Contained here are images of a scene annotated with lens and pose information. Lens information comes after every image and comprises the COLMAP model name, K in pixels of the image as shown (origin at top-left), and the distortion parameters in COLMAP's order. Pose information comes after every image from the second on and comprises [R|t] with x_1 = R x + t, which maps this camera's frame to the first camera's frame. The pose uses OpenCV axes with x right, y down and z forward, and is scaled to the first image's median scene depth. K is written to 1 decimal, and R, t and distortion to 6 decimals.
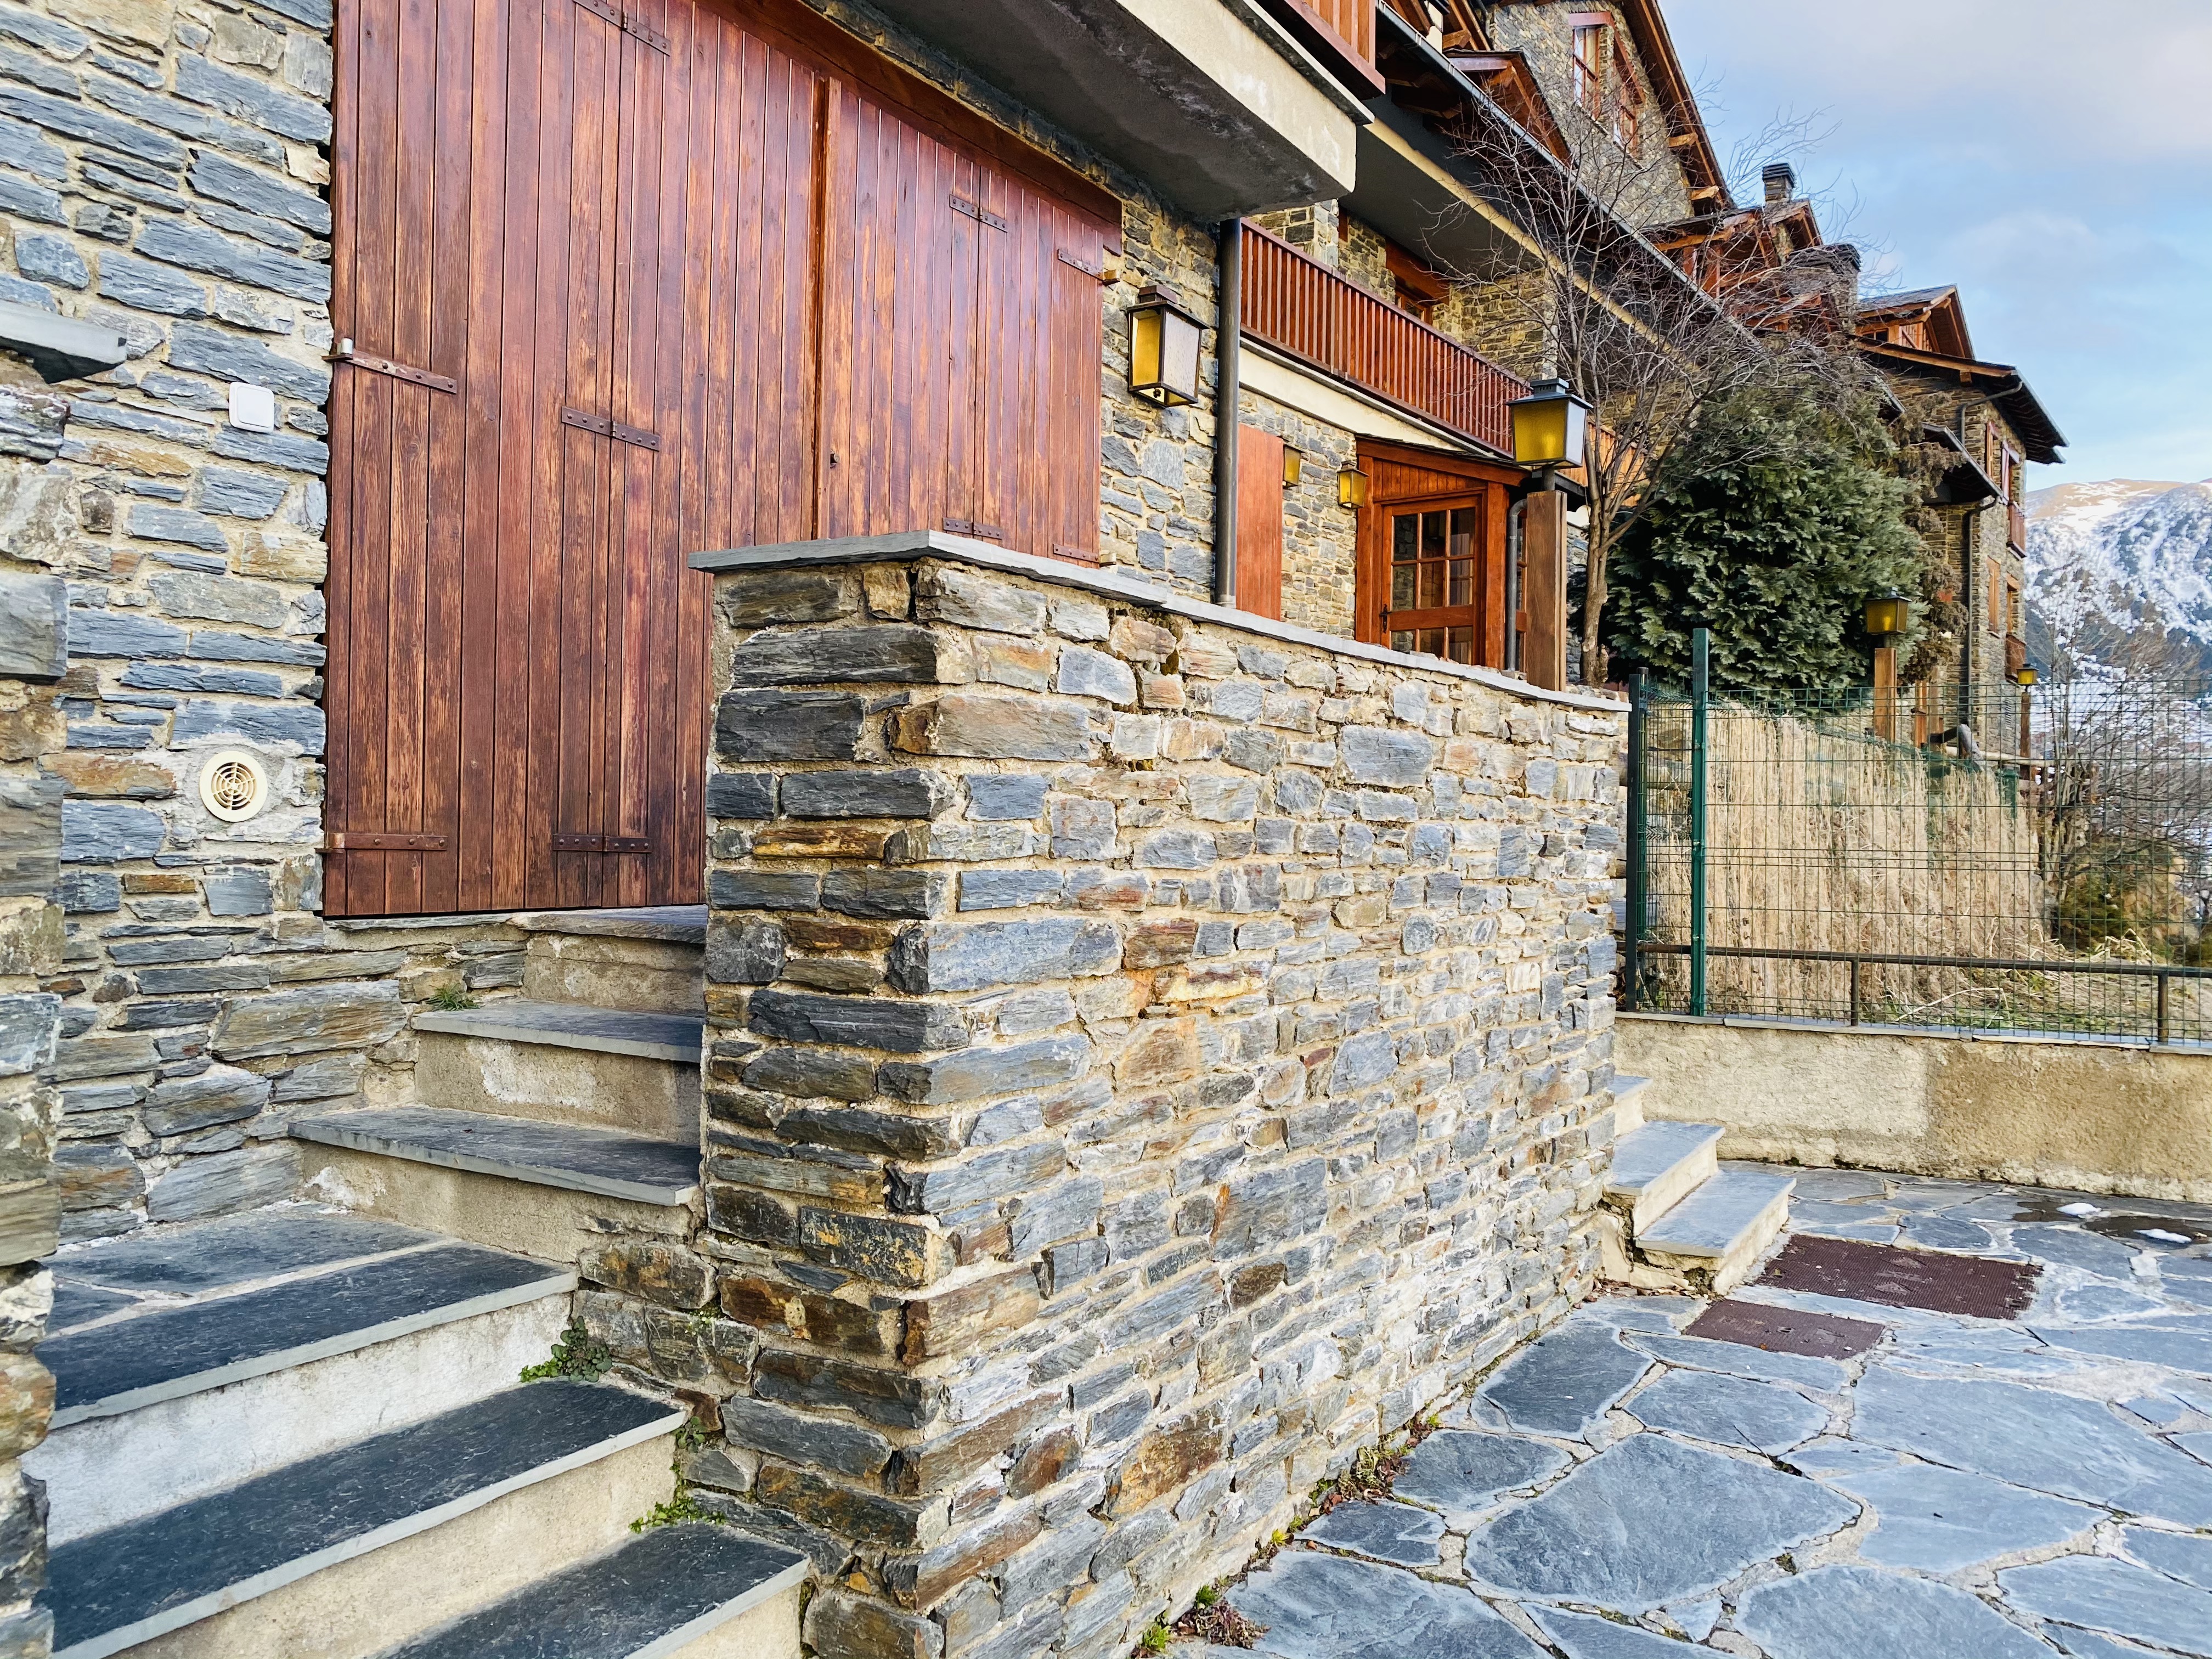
lens RADIAL K [[1722.9, 0, 1040.7], [0, 1722.9, 780.5], [0, 0, 1]] dist [0.113761, -0.081968]
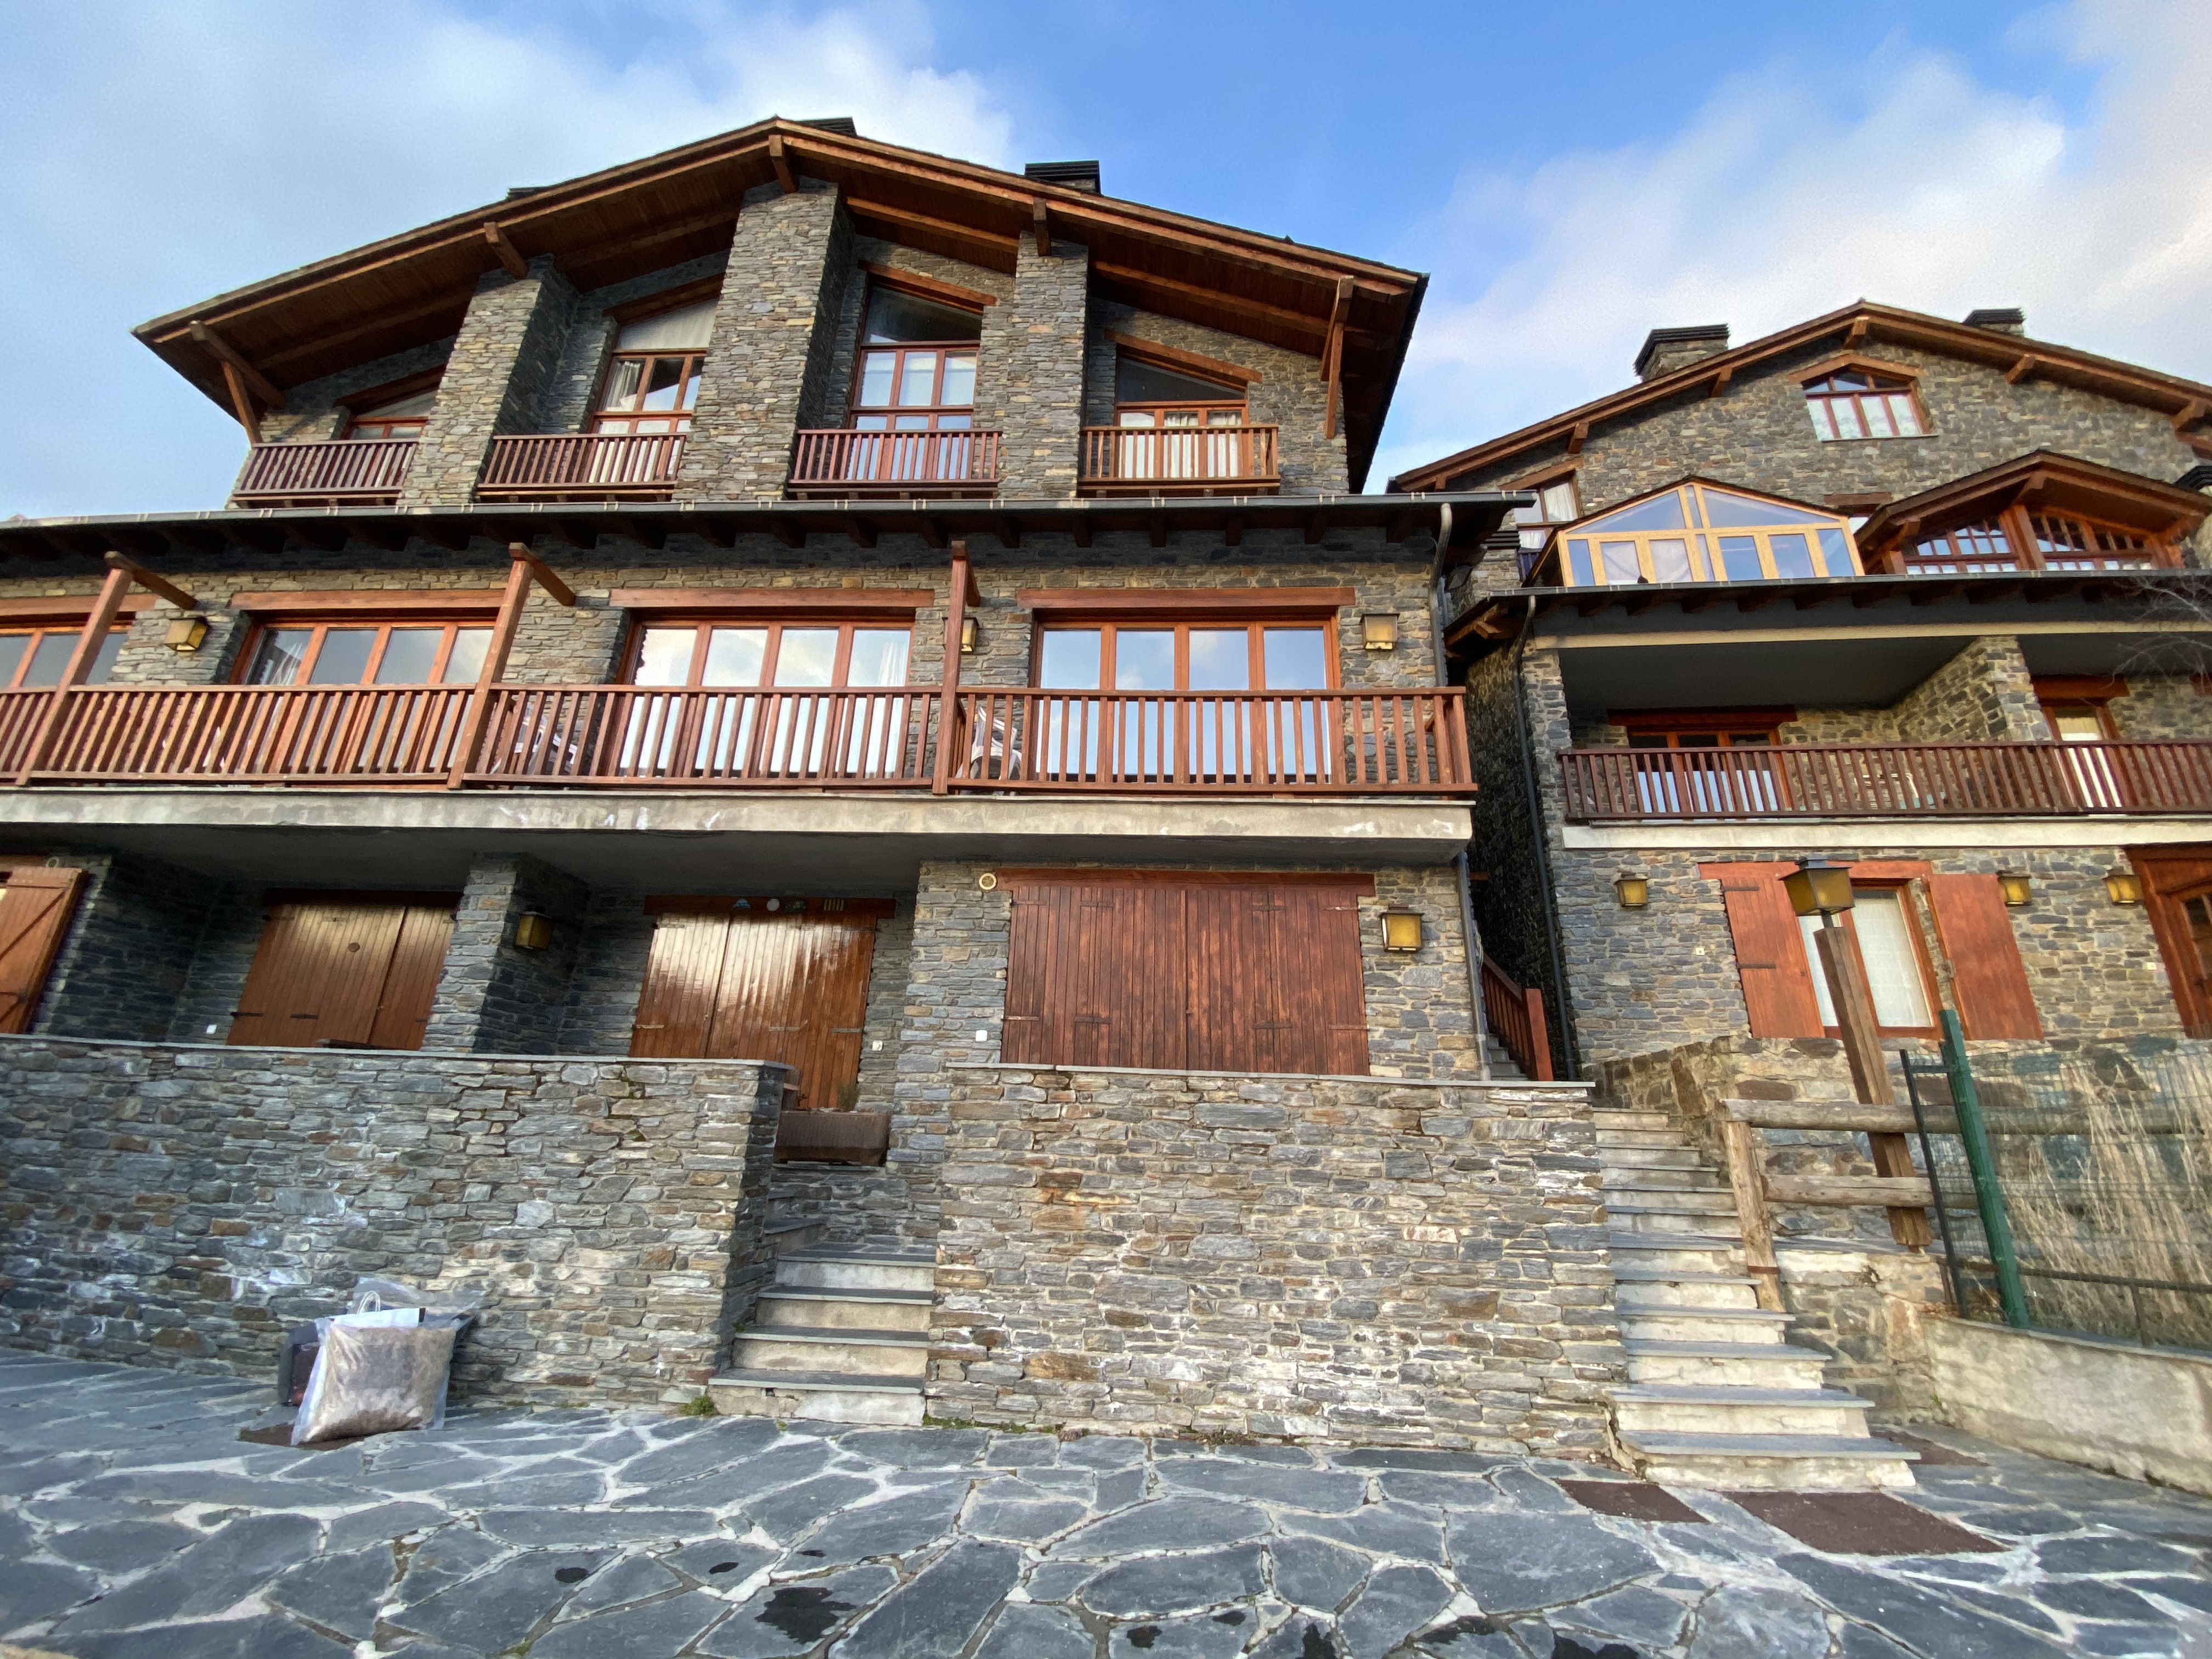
lens RADIAL K [[896.9, 0, 1106.0], [0, 896.9, 829.5], [0, 0, 1]] dist [0.000444, -0.011924]
pose [[0.452125, -0.296824, -0.841117, 1.388720], [-0.007455, 0.941714, -0.336331, 0.035258], [0.891923, 0.158335, 0.423560, 0.237775]]
